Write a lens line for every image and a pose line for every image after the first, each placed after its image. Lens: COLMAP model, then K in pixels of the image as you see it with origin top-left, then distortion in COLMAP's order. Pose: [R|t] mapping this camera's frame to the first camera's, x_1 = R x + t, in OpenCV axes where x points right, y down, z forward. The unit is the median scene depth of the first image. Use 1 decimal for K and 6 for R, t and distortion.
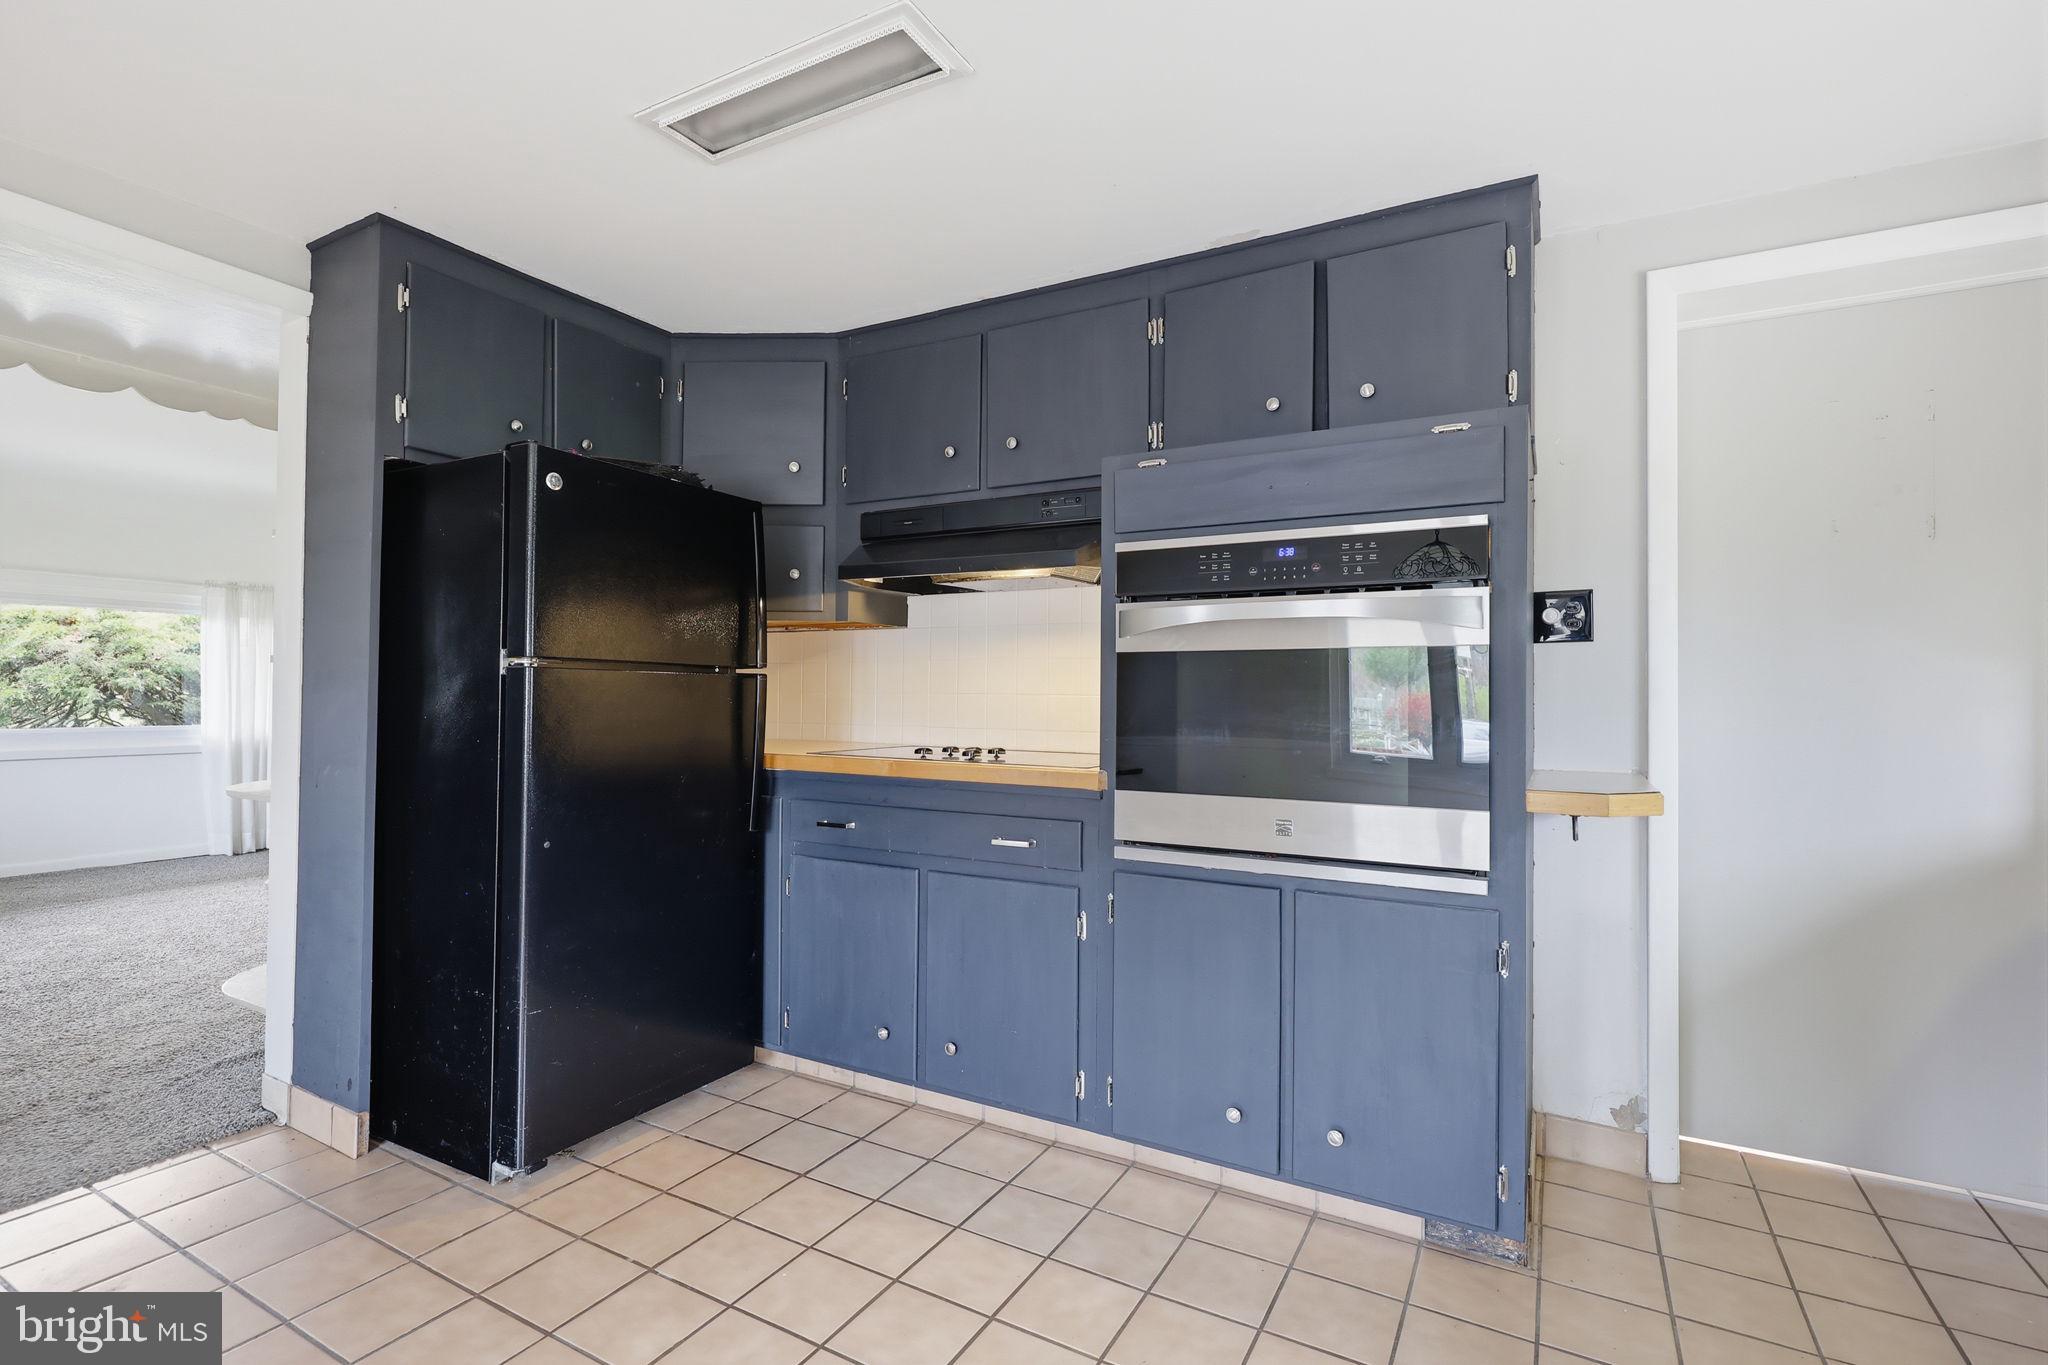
lens RADIAL K [[947.4, 0, 1029.5], [0, 947.4, 684.7], [0, 0, 1]] dist [-0.000653, 0.000912]
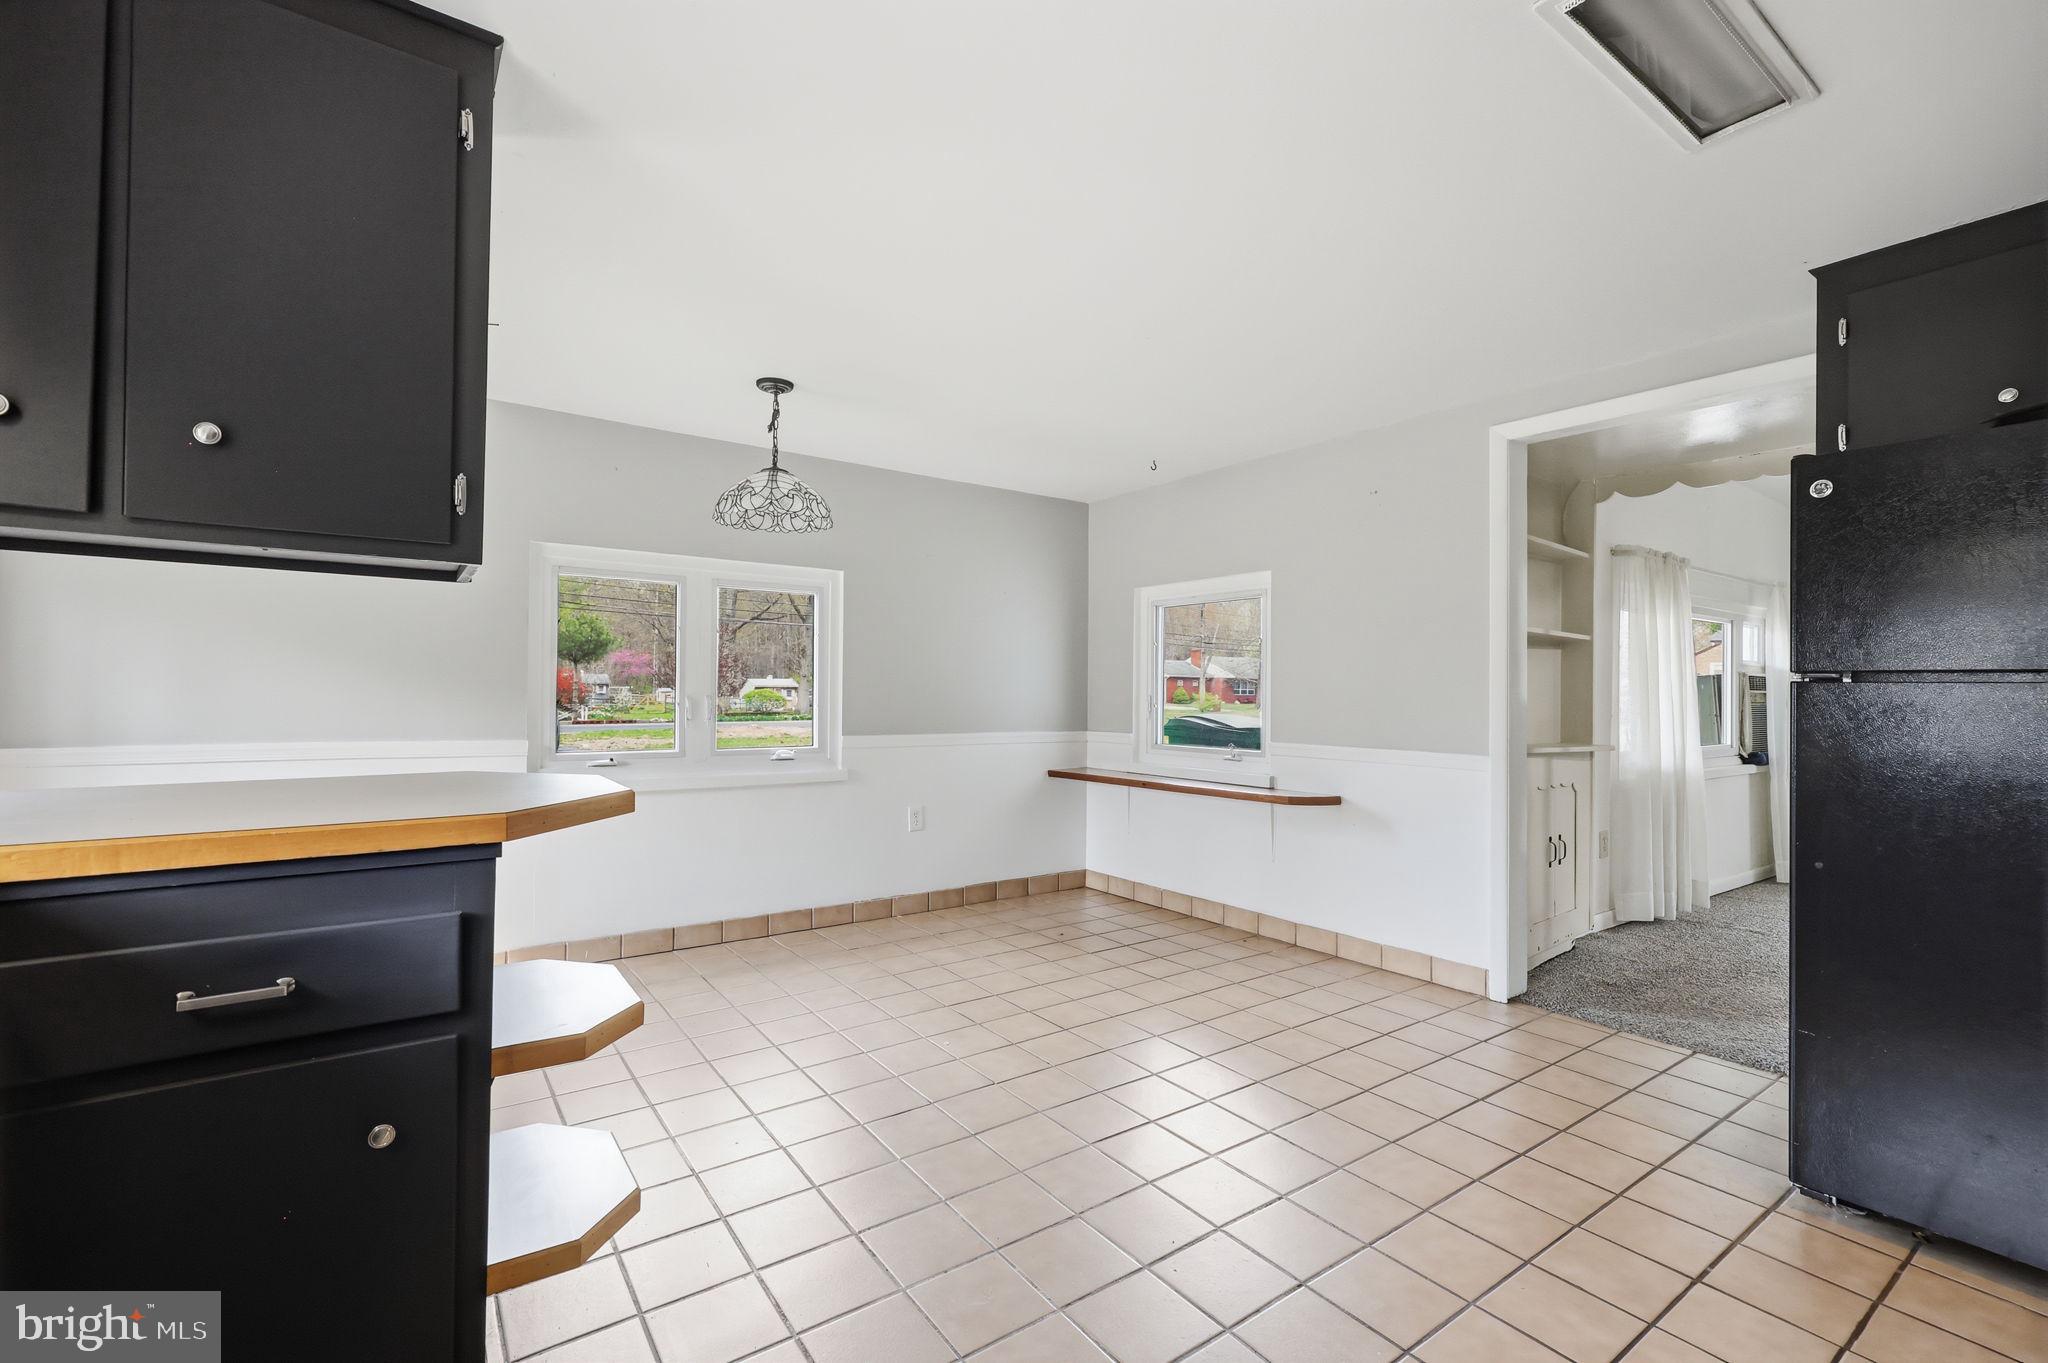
lens RADIAL K [[883.5, 0, 1011.8], [0, 883.5, 682.3], [0, 0, 1]] dist [0.000740, -0.000317]
pose [[-0.427491, -0.025092, -0.903671, 0.619415], [-0.009376, 0.999684, -0.023323, 0.010659], [0.903971, -0.001497, -0.427592, 0.598374]]
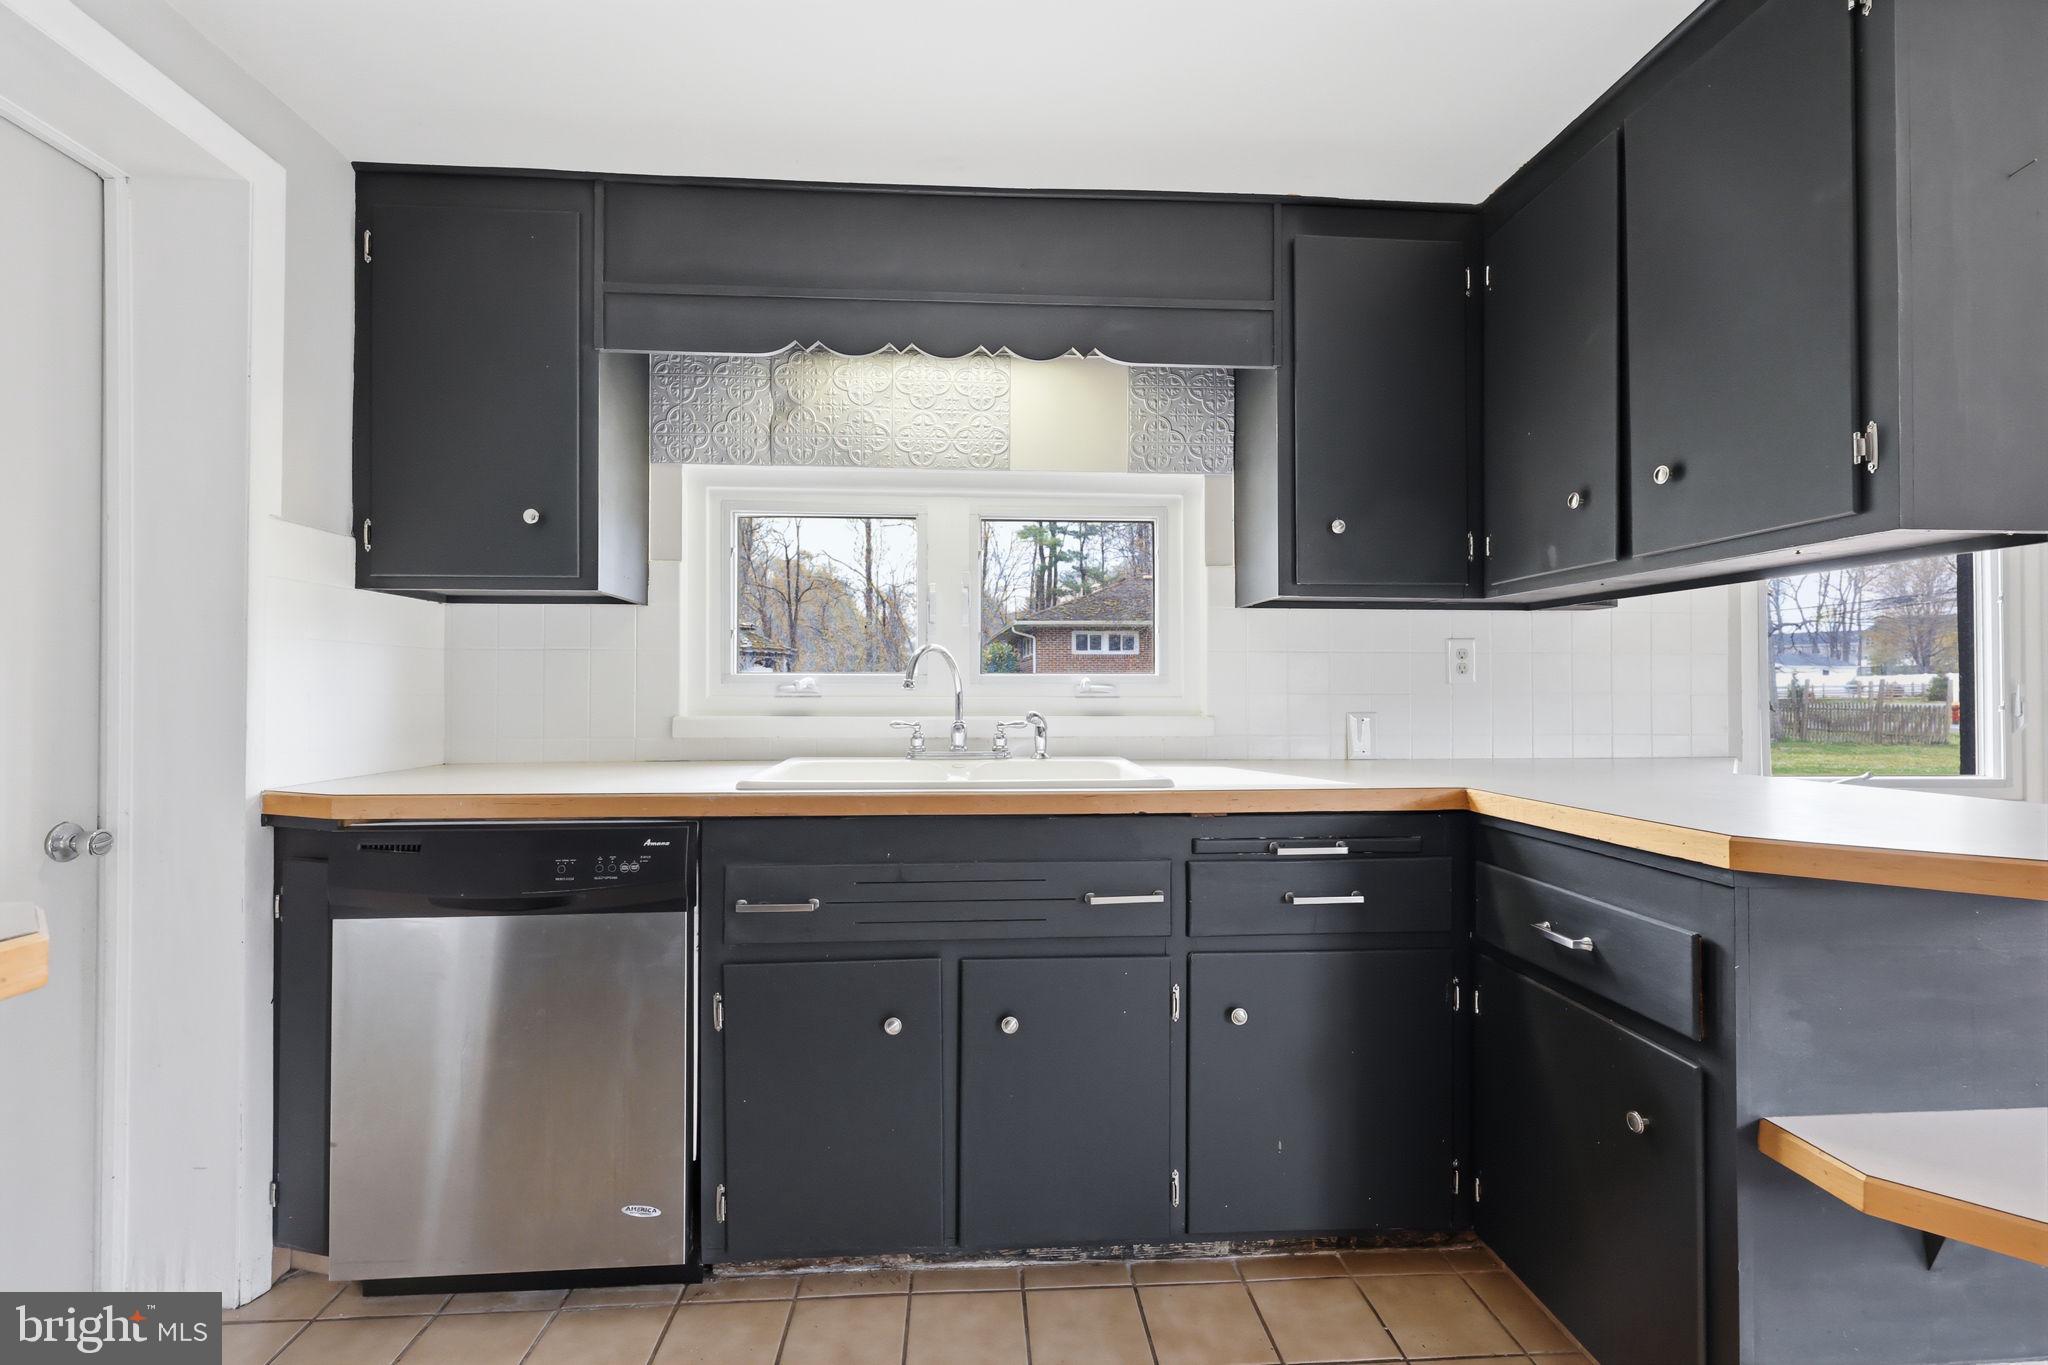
lens RADIAL K [[883.5, 0, 1017.5], [0, 883.5, 681.2], [0, 0, 1]] dist [0.000740, -0.000317]
pose [[-0.544221, 0.001934, 0.838940, 0.037533], [-0.007852, 0.999942, -0.007398, 0.004489], [-0.838905, -0.010613, -0.544174, 0.663383]]
